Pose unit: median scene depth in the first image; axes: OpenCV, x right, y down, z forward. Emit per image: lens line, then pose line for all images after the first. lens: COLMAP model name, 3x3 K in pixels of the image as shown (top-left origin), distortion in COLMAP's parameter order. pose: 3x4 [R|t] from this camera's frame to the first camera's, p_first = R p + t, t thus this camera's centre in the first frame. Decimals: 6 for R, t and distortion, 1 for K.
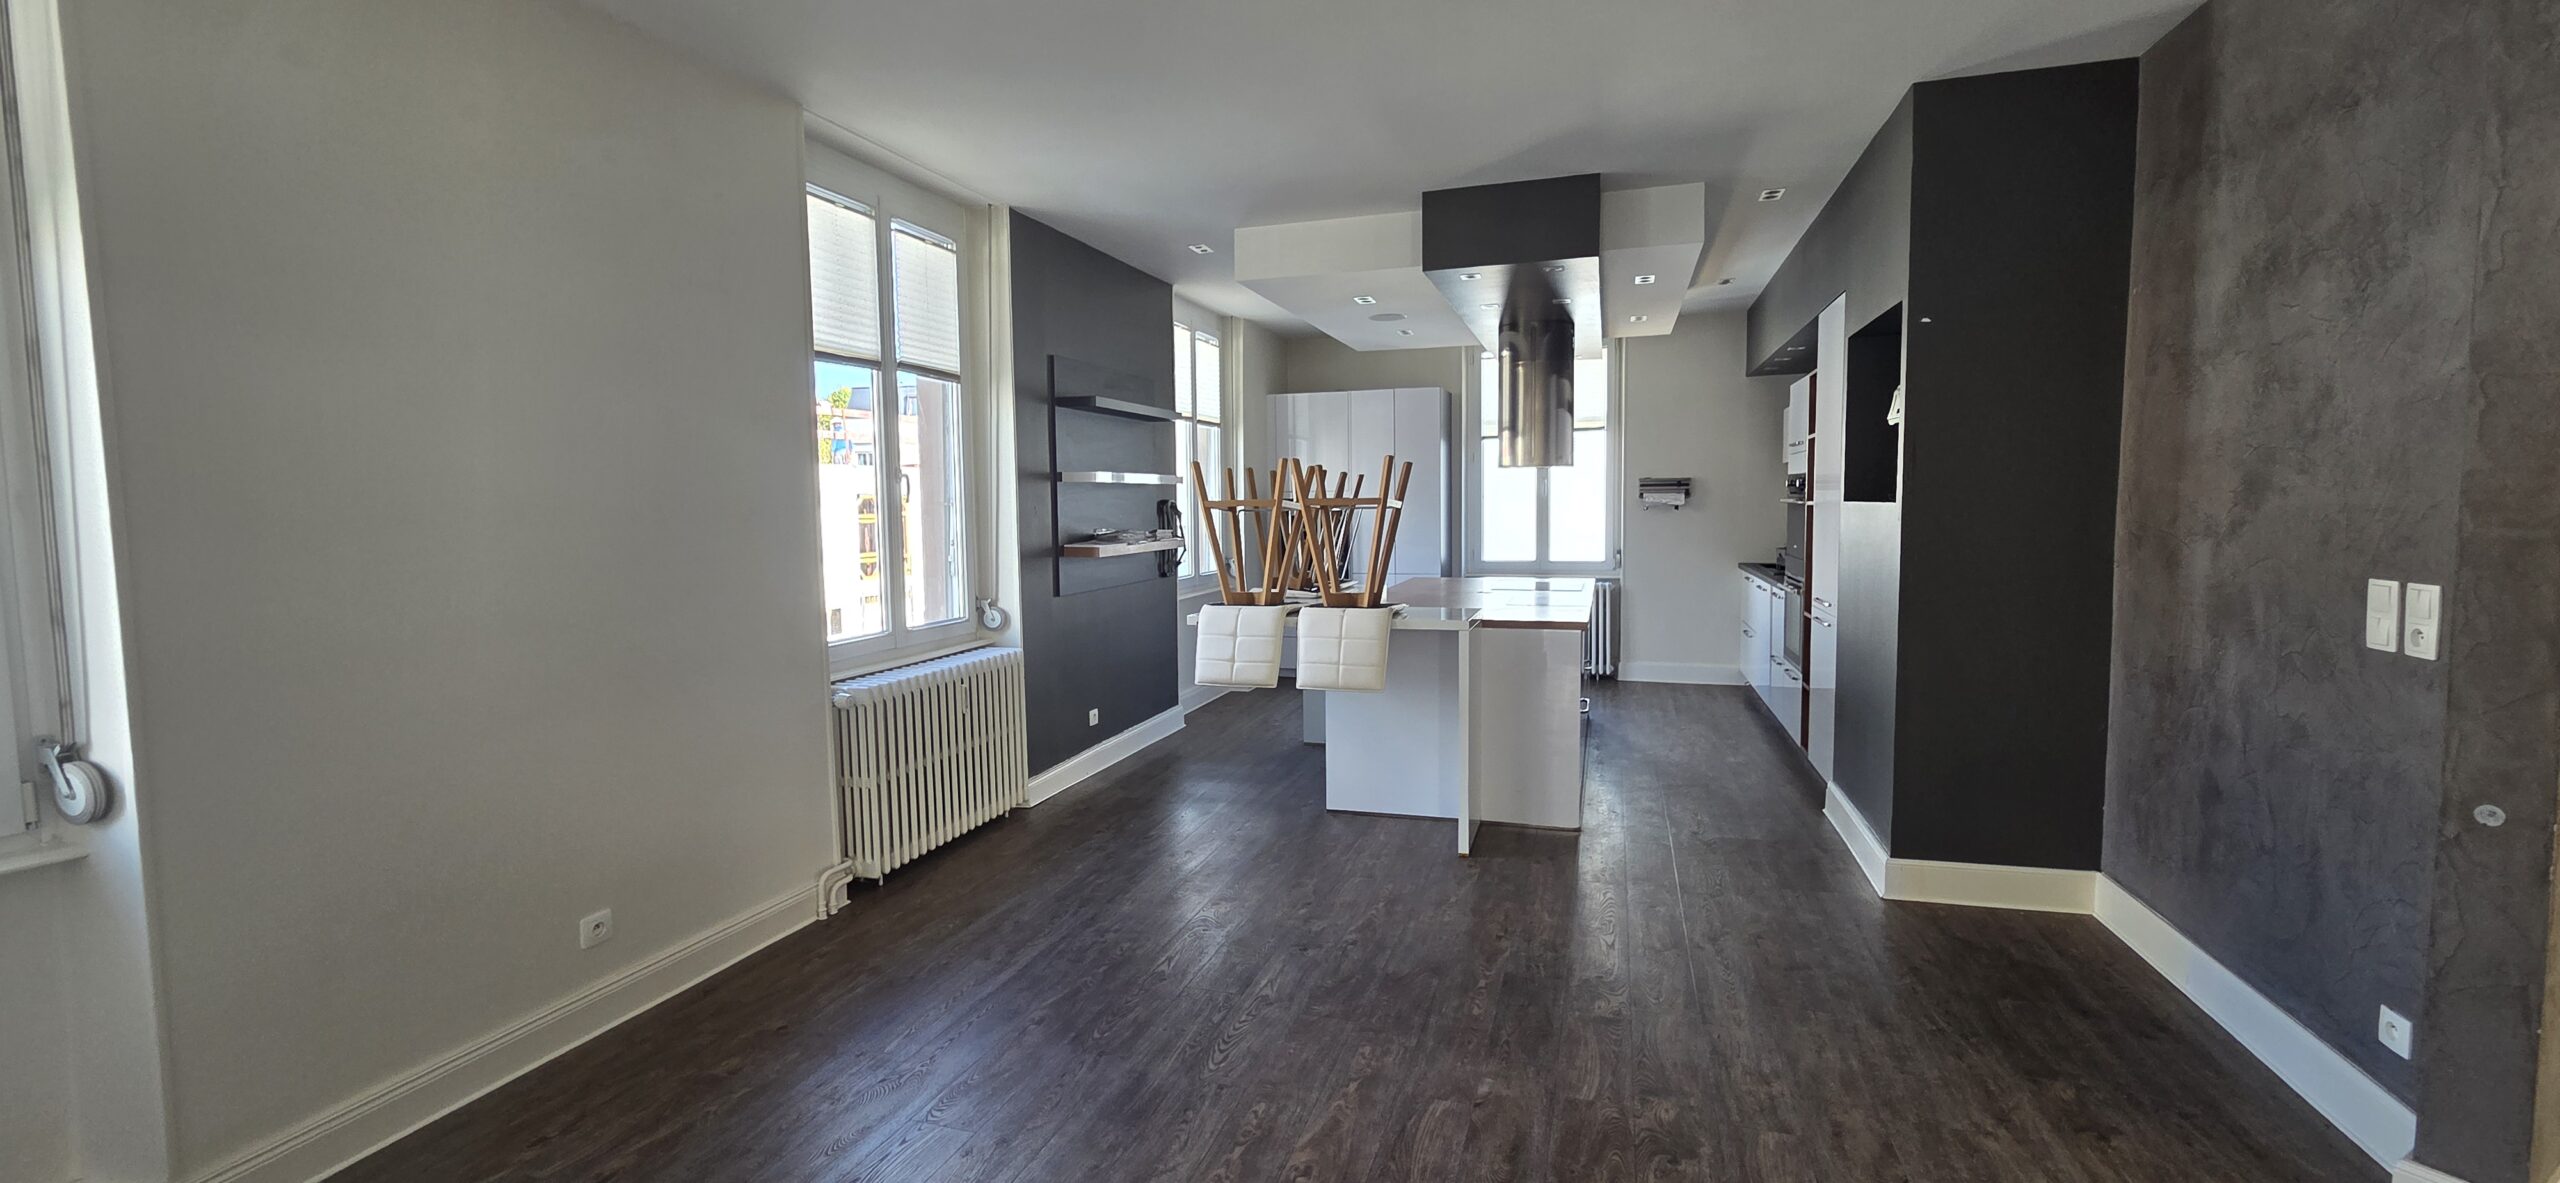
lens RADIAL K [[1041.7, 0, 1272.9], [0, 1041.7, 578.6], [0, 0, 1]] dist [-0.002161, -0.000006]
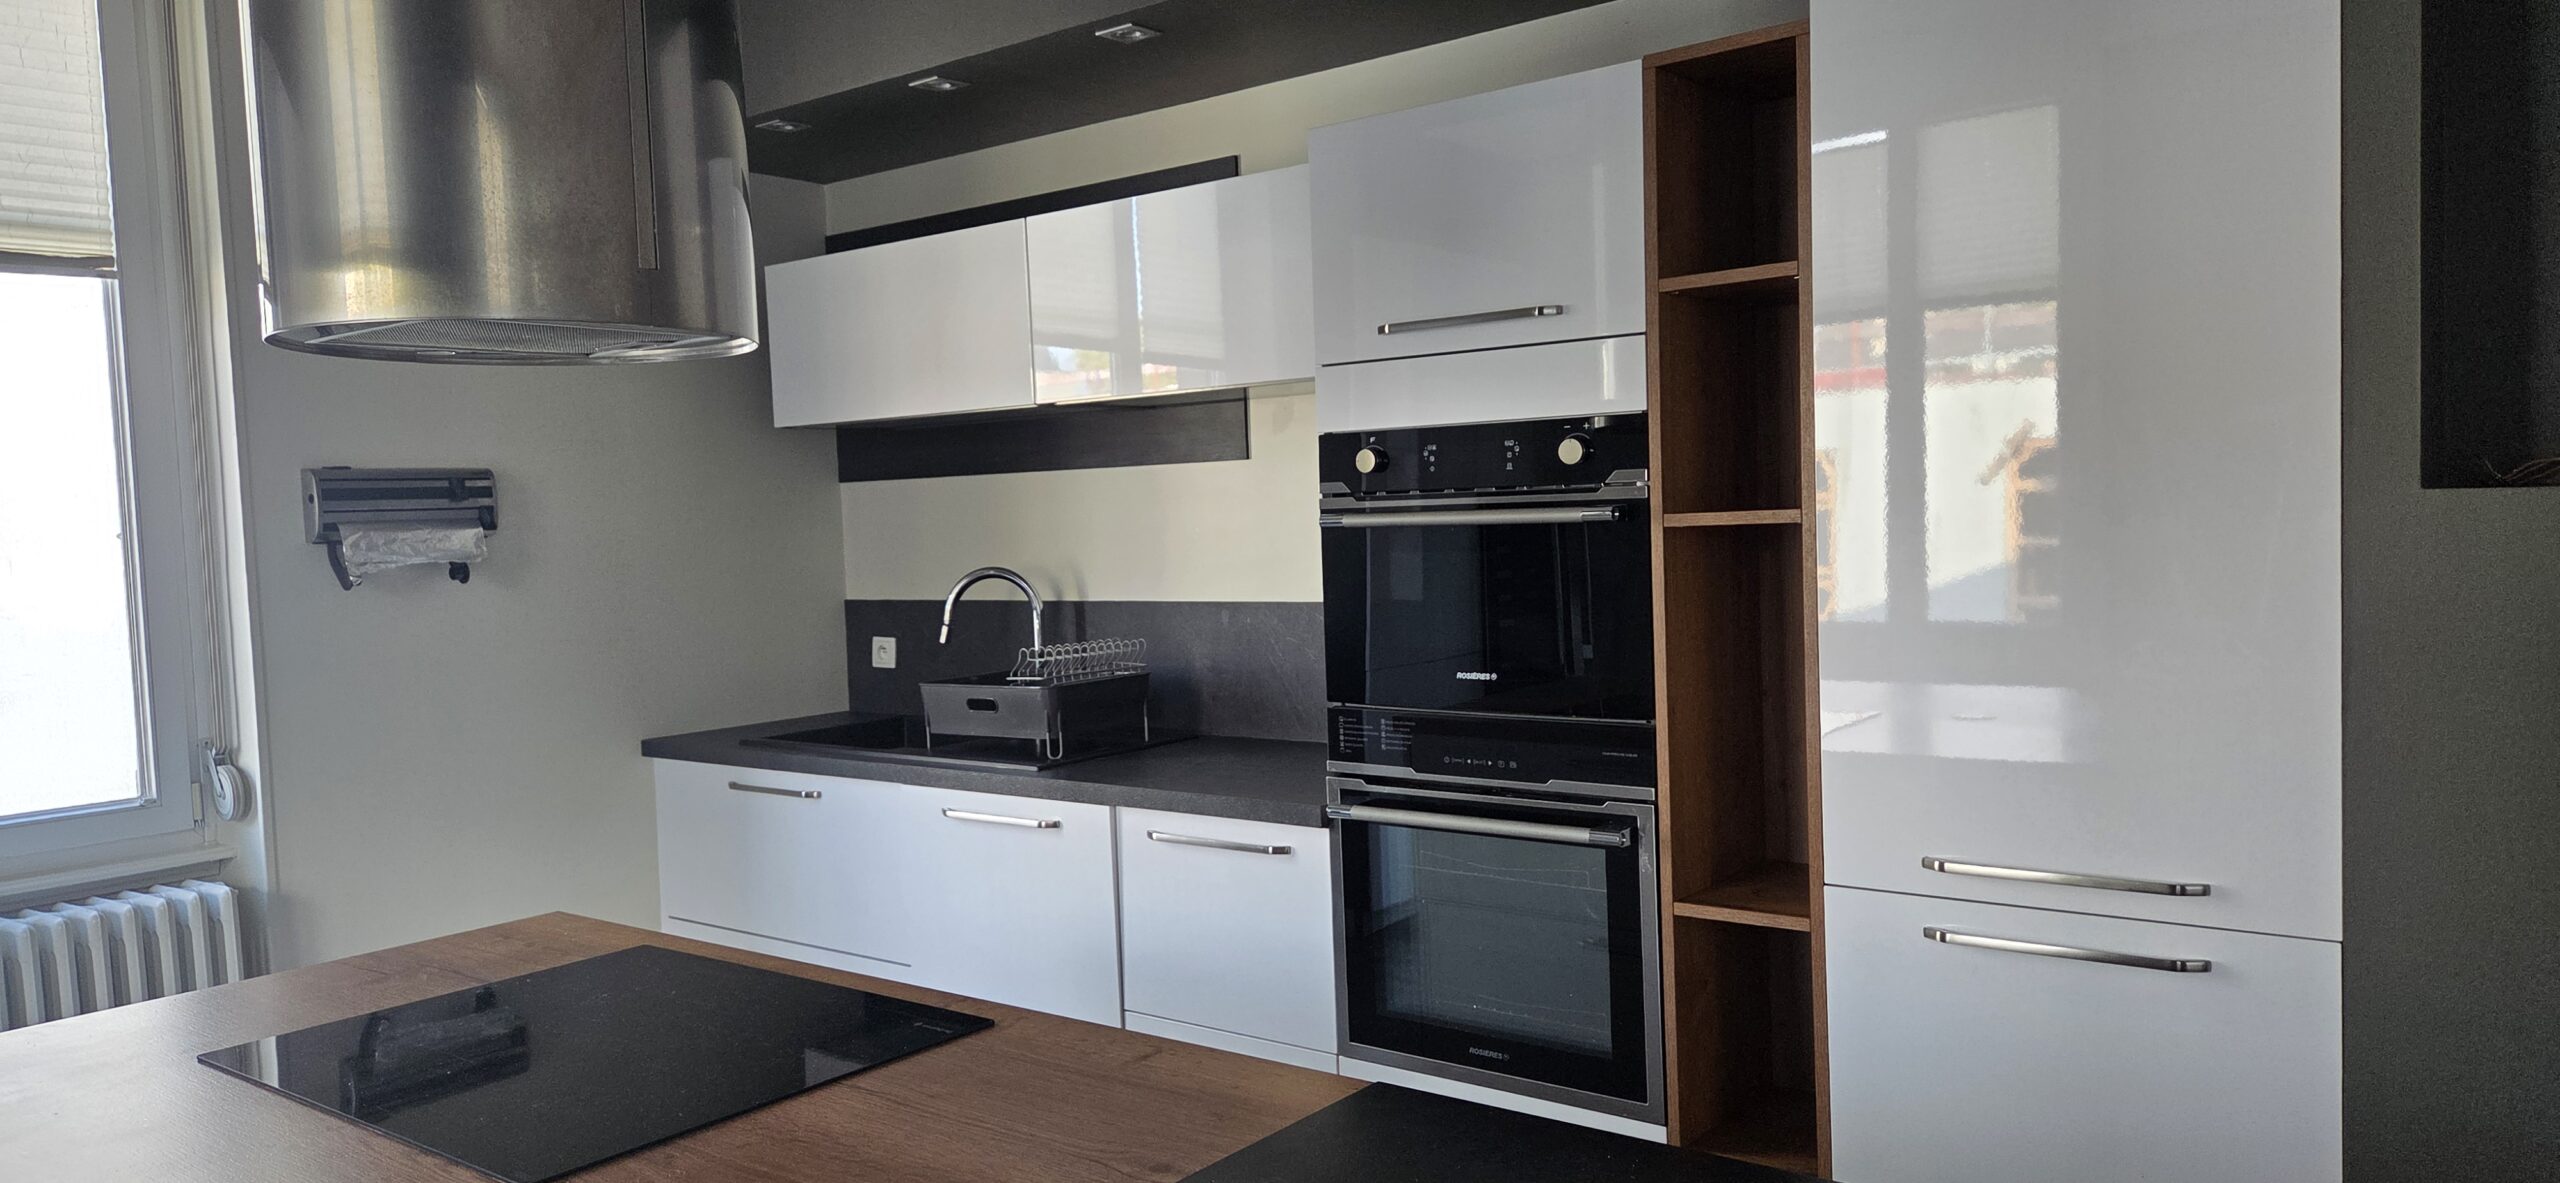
lens RADIAL K [[1696.4, 0, 1275.0], [0, 1696.4, 588.9], [0, 0, 1]] dist [0.021709, 0.000135]
pose [[0.345787, -0.043621, 0.937298, 0.052423], [0.099206, 0.995020, 0.009708, -0.083533], [-0.933054, 0.089629, 0.348393, 1.129398]]
